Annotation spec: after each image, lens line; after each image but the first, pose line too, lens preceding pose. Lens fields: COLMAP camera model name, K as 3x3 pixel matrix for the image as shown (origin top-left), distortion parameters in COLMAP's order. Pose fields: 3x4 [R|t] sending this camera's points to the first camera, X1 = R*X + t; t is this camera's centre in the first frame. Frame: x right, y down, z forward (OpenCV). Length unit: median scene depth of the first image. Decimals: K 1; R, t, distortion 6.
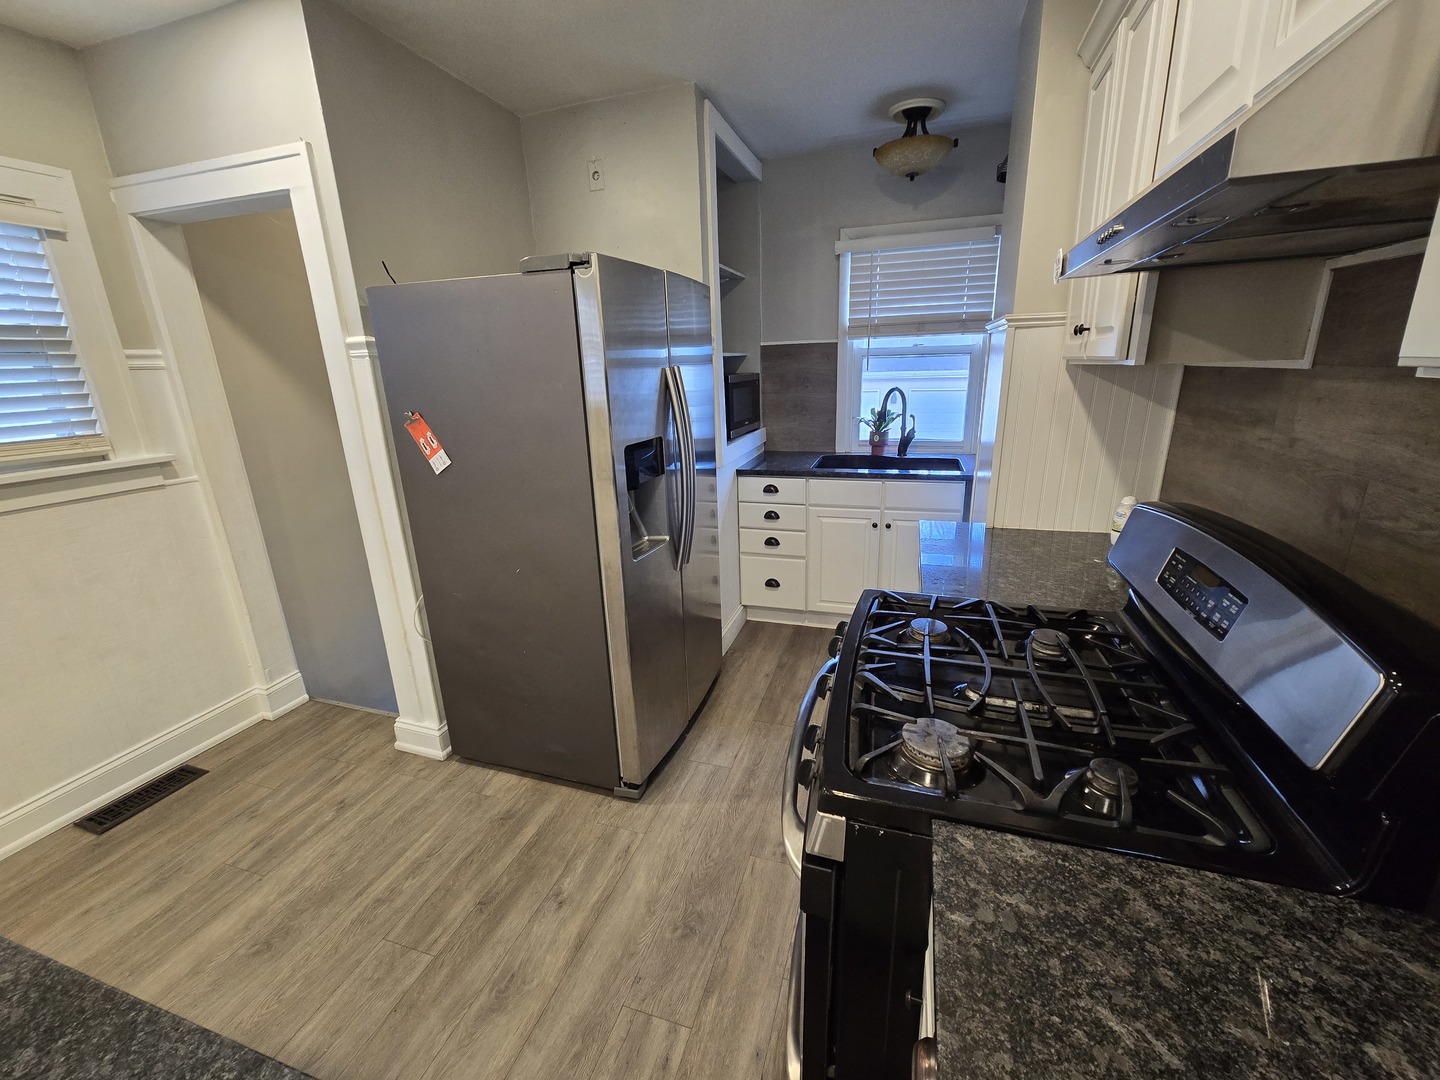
lens RADIAL K [[589.5, 0, 717.1], [0, 589.5, 531.2], [0, 0, 1]] dist [0.001362, -0.000297]
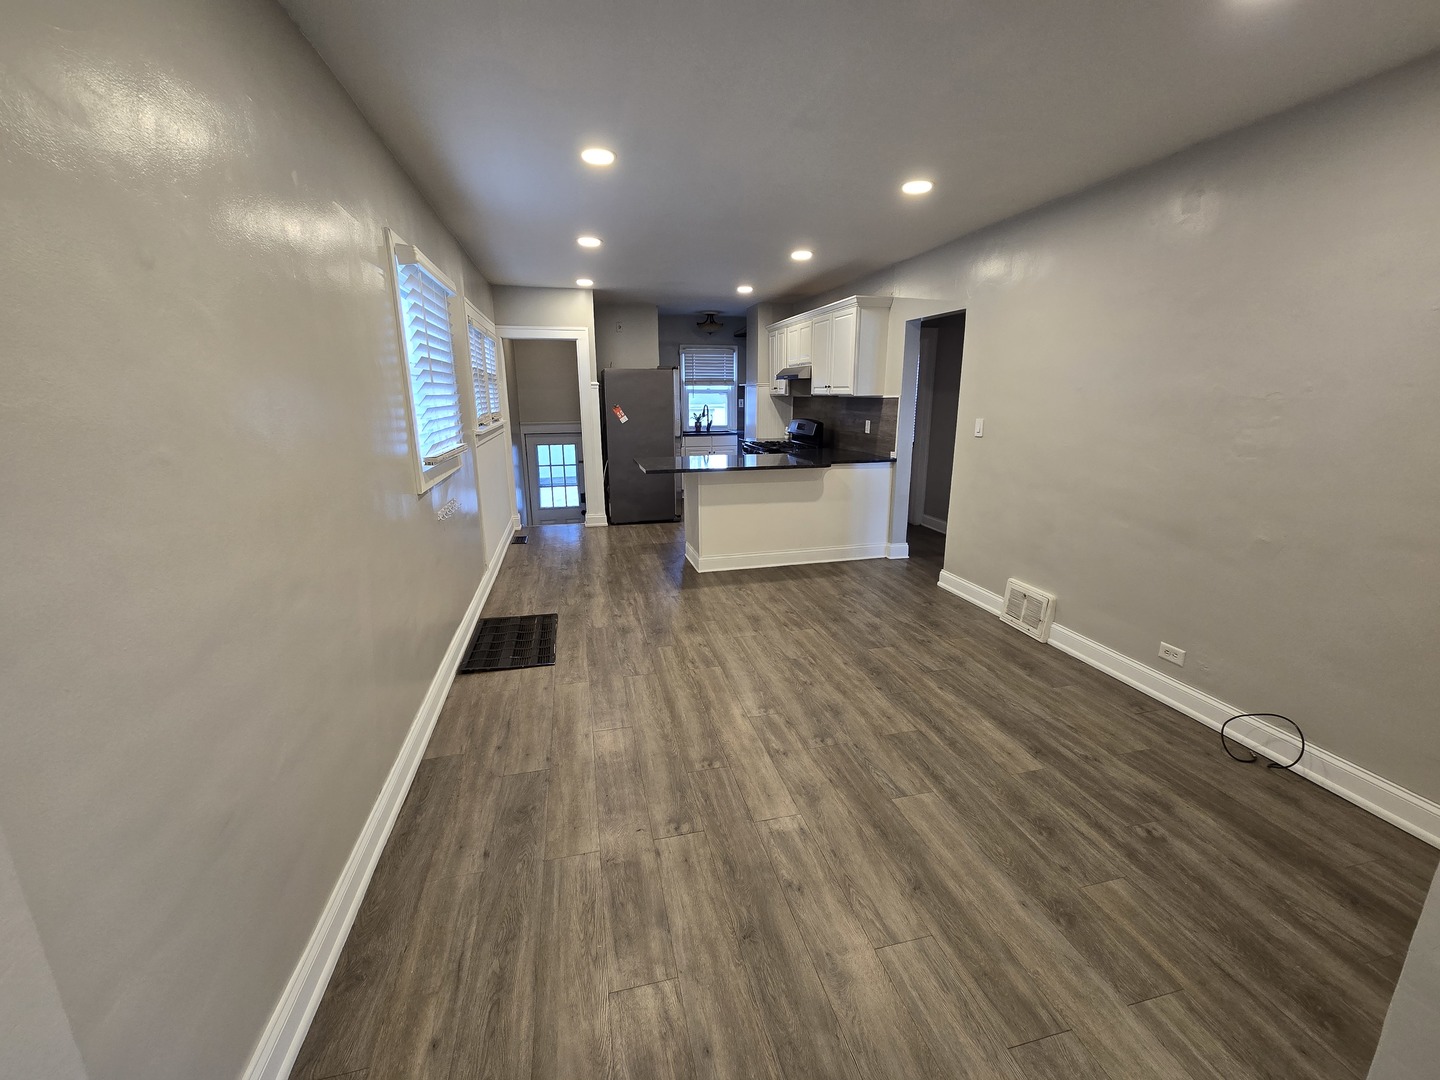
lens RADIAL K [[589.5, 0, 723.8], [0, 589.5, 526.0], [0, 0, 1]] dist [0.001362, -0.000297]
pose [[0.846435, -0.089957, 0.524838, -1.677505], [0.125530, 0.991558, -0.032496, 0.620161], [-0.517484, 0.093388, 0.850582, -1.958470]]
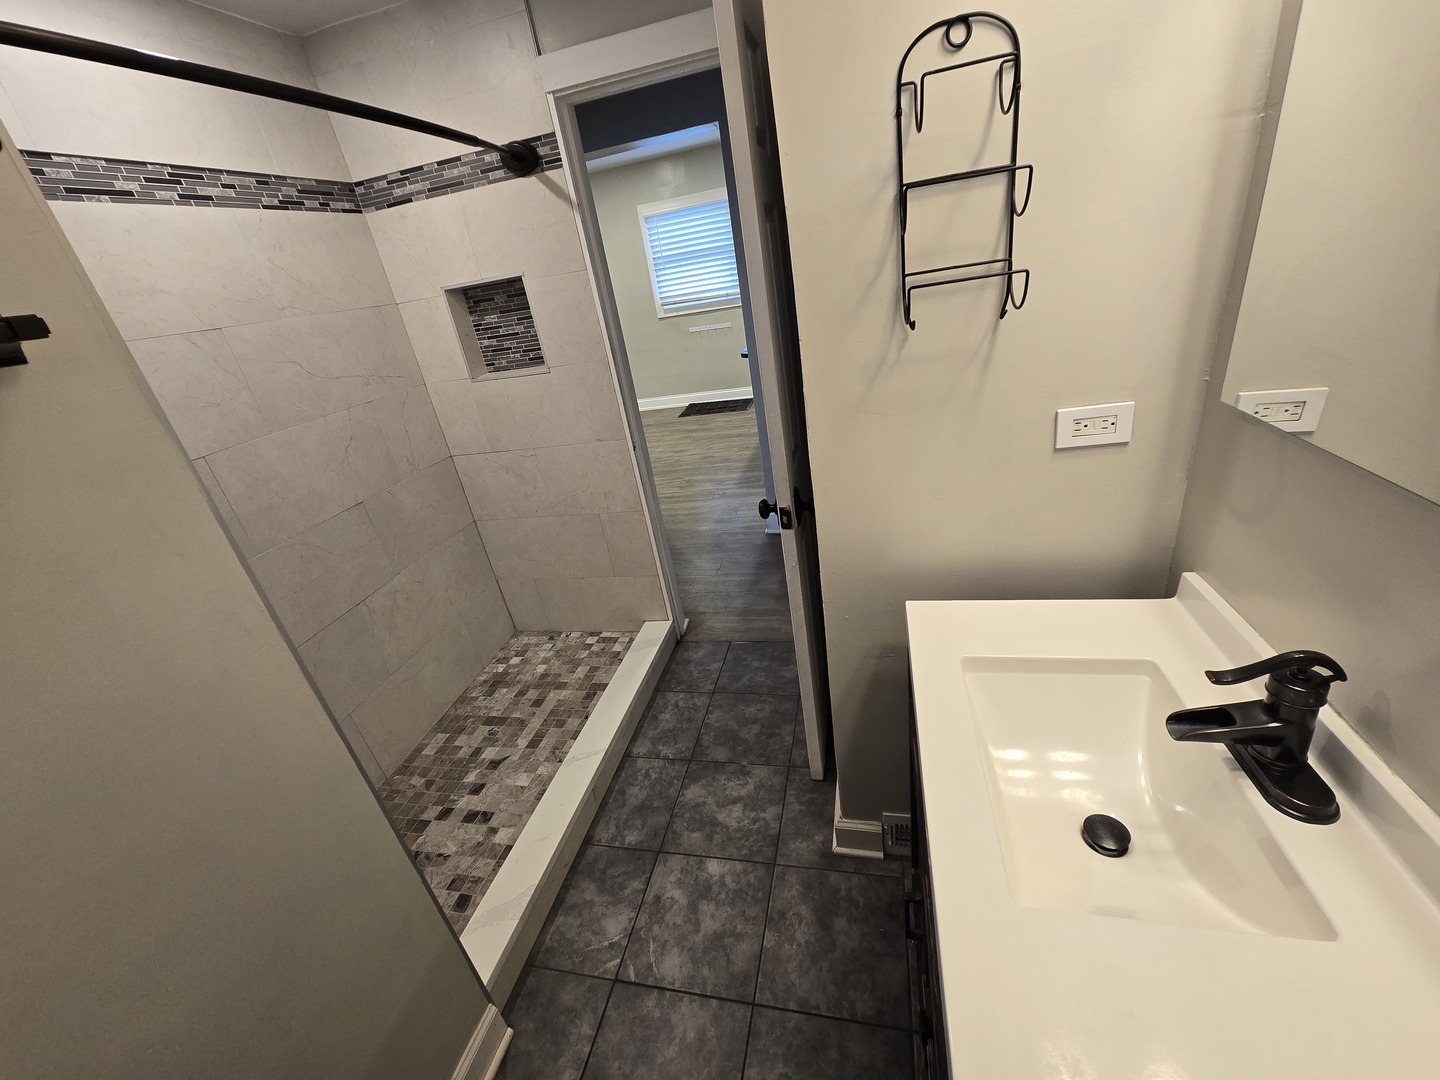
lens RADIAL K [[589.5, 0, 716.0], [0, 589.5, 535.5], [0, 0, 1]] dist [0.001362, -0.000297]
pose [[0.085117, 0.432830, -0.897448, 1.858225], [-0.122837, 0.898404, 0.421641, 0.091438], [0.988770, 0.074351, 0.129637, -0.519535]]
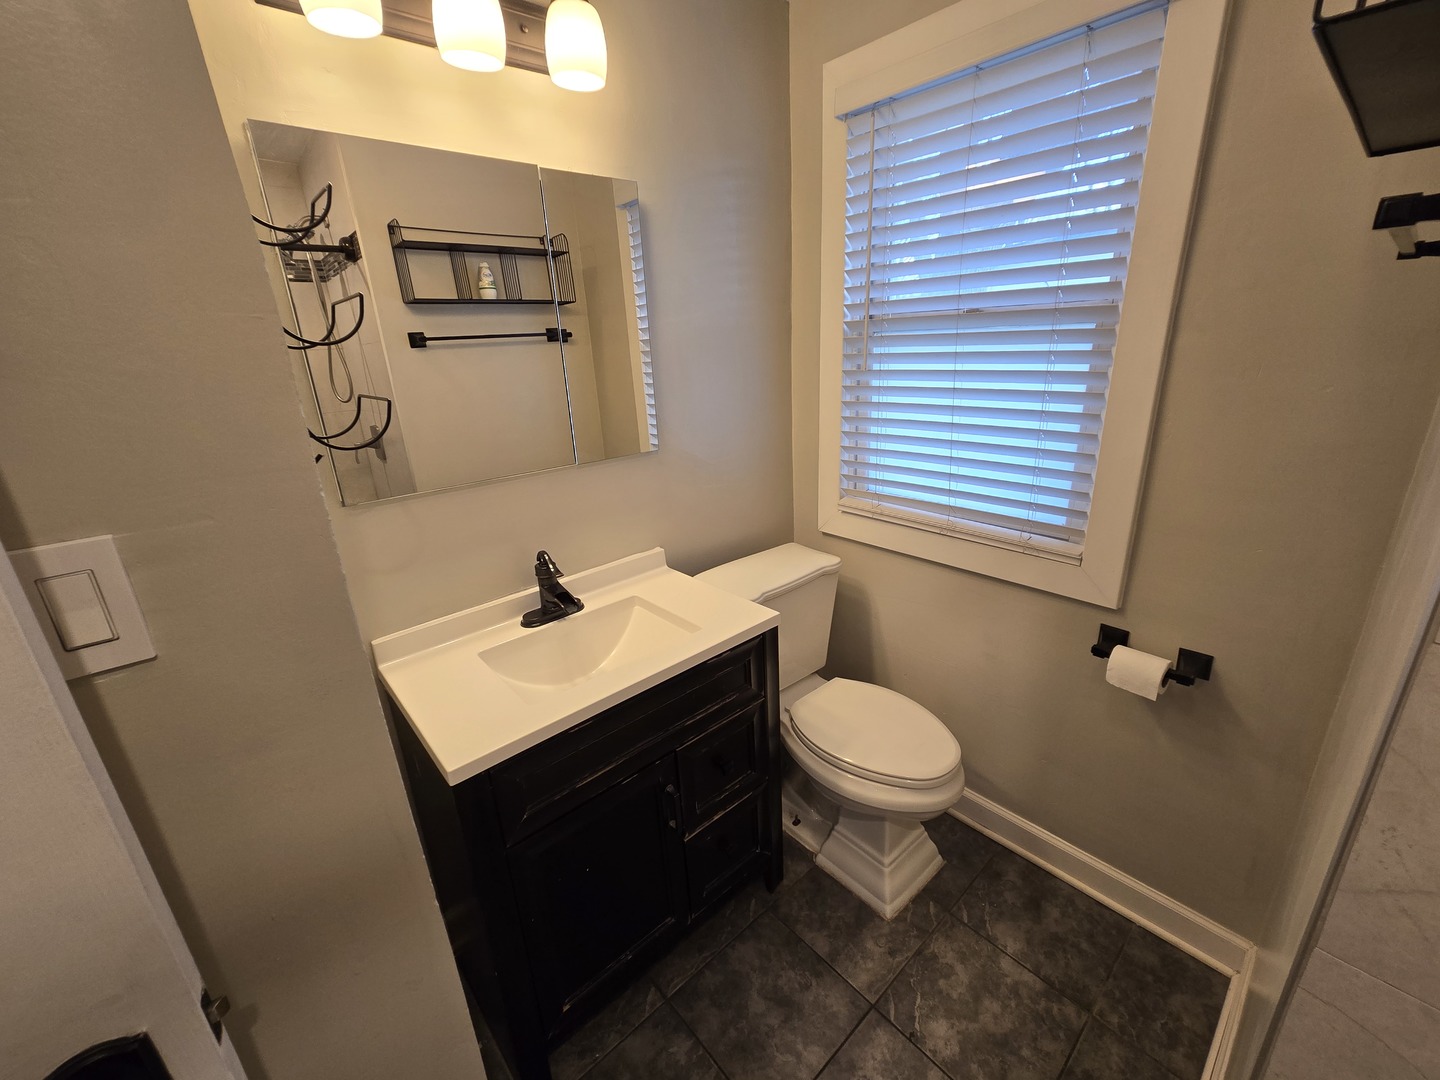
lens RADIAL K [[589.5, 0, 719.1], [0, 589.5, 534.0], [0, 0, 1]] dist [0.001362, -0.000297]
pose [[0.511187, -0.269615, 0.816086, 1.184691], [0.267264, 0.952313, 0.147209, 0.175027], [-0.816859, 0.142859, 0.558868, -0.710900]]
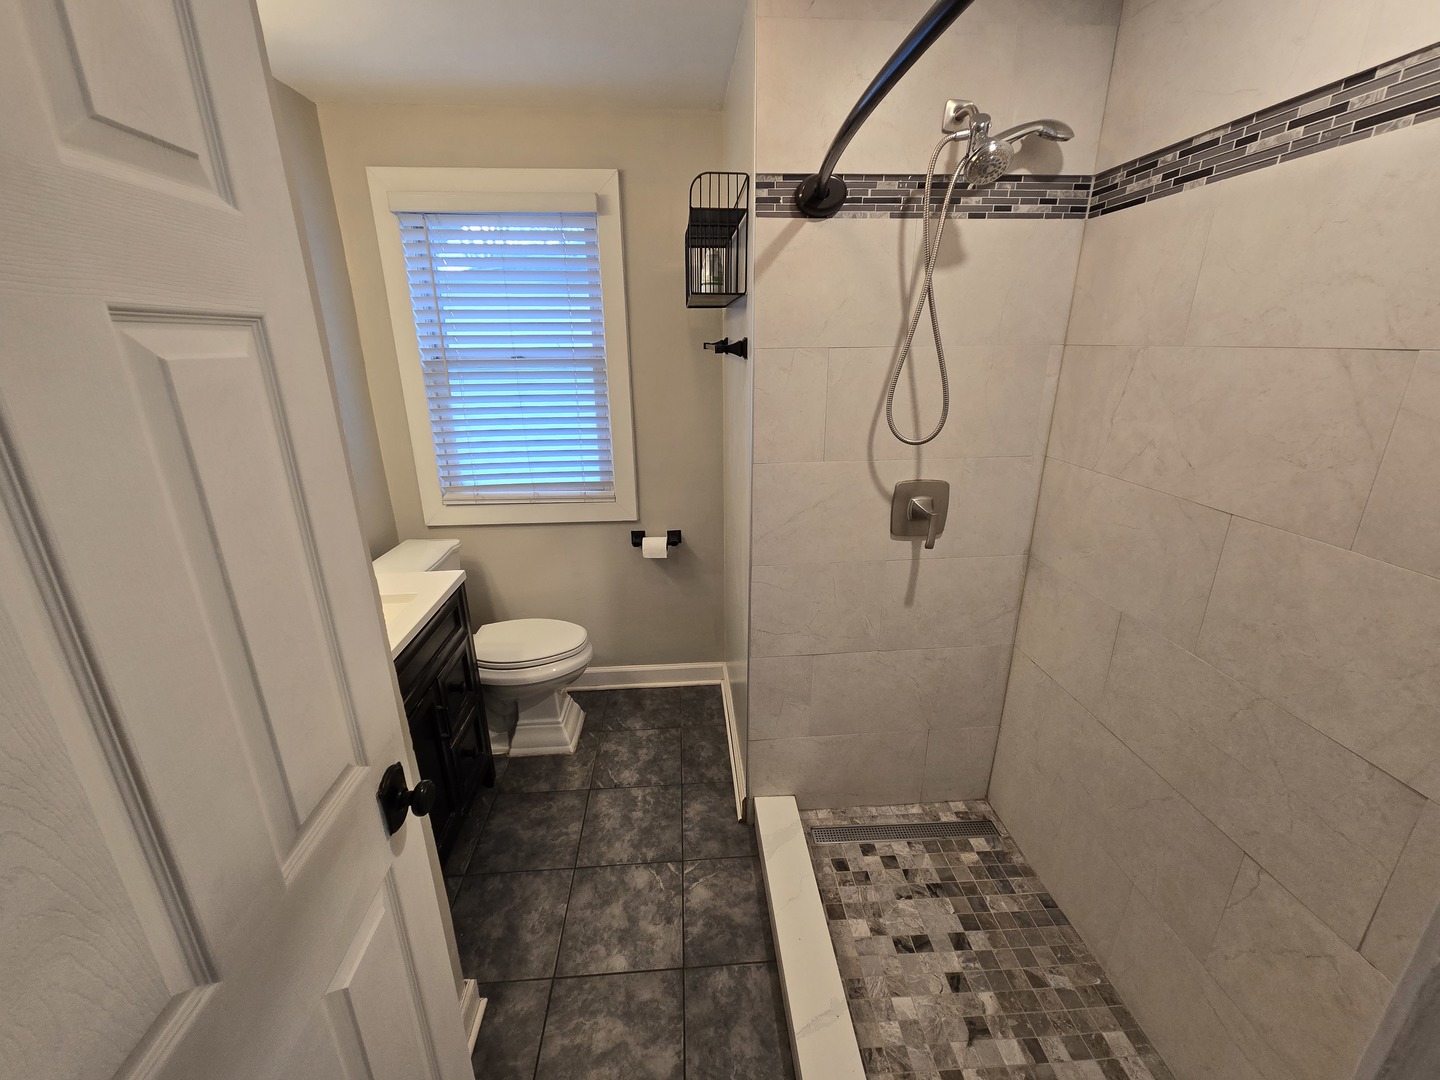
lens RADIAL K [[589.5, 0, 719.8], [0, 589.5, 535.7], [0, 0, 1]] dist [0.001362, -0.000297]
pose [[-0.373807, -0.263192, 0.889381, 0.766626], [0.274210, 0.884671, 0.377049, 0.085992], [-0.886046, 0.384821, -0.258526, -0.517034]]
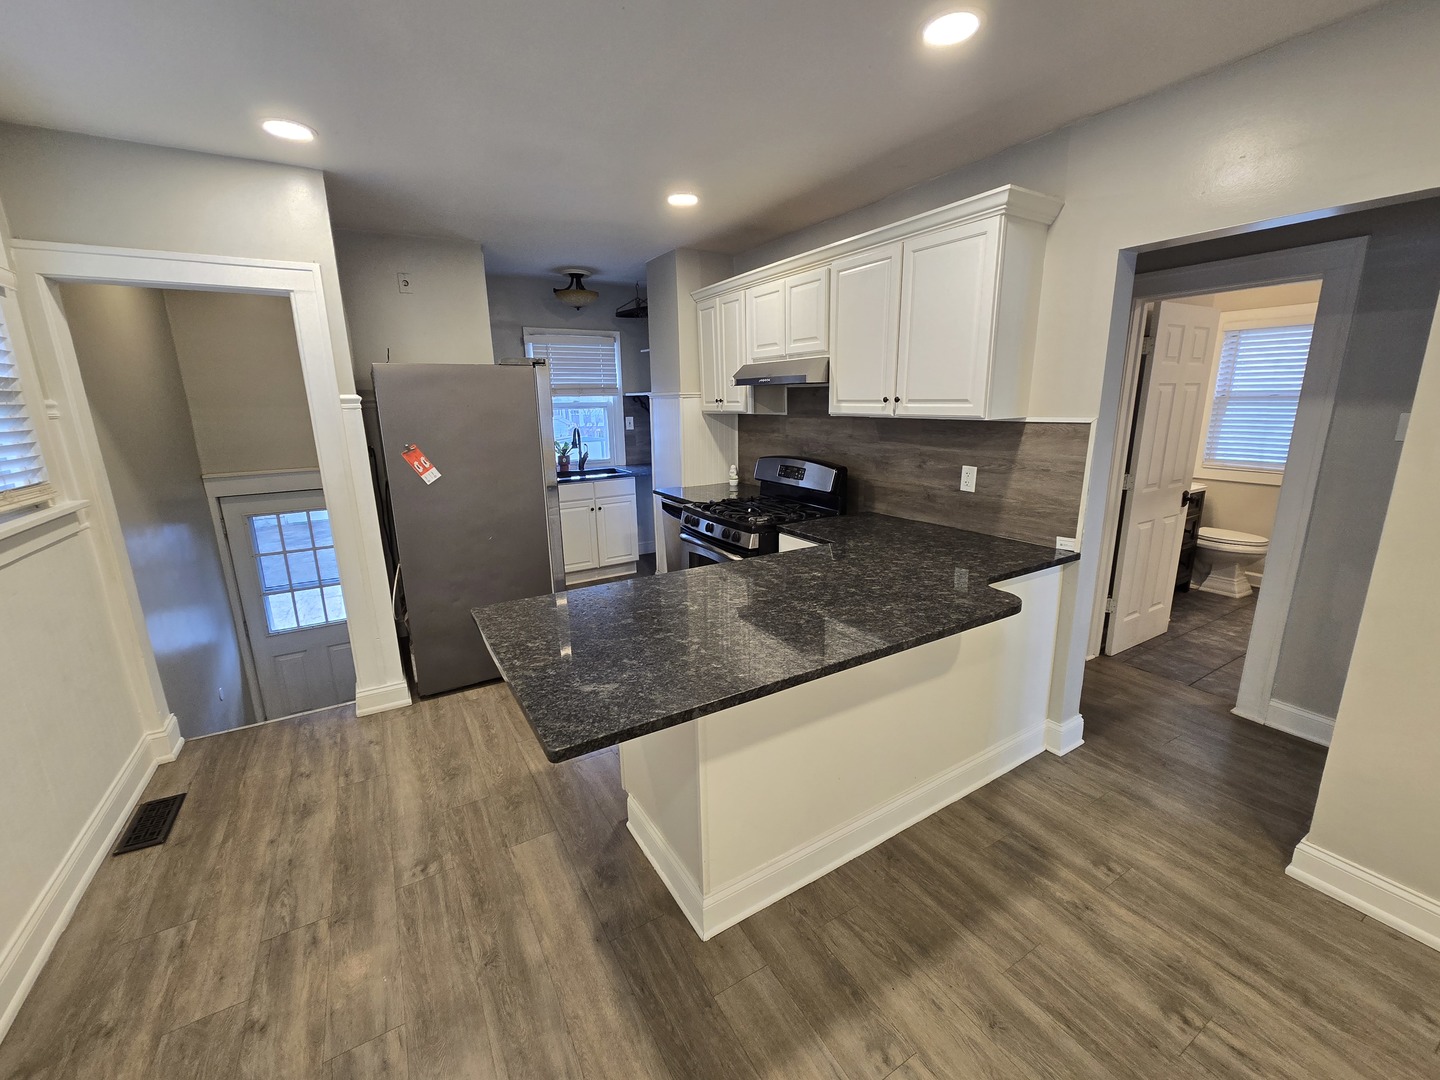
lens RADIAL K [[589.5, 0, 722.0], [0, 589.5, 533.0], [0, 0, 1]] dist [0.001362, -0.000297]
pose [[0.657799, -0.150976, 0.737907, -1.041331], [0.205526, 0.978504, 0.016988, 0.145158], [-0.724610, 0.140485, 0.674689, -0.522778]]
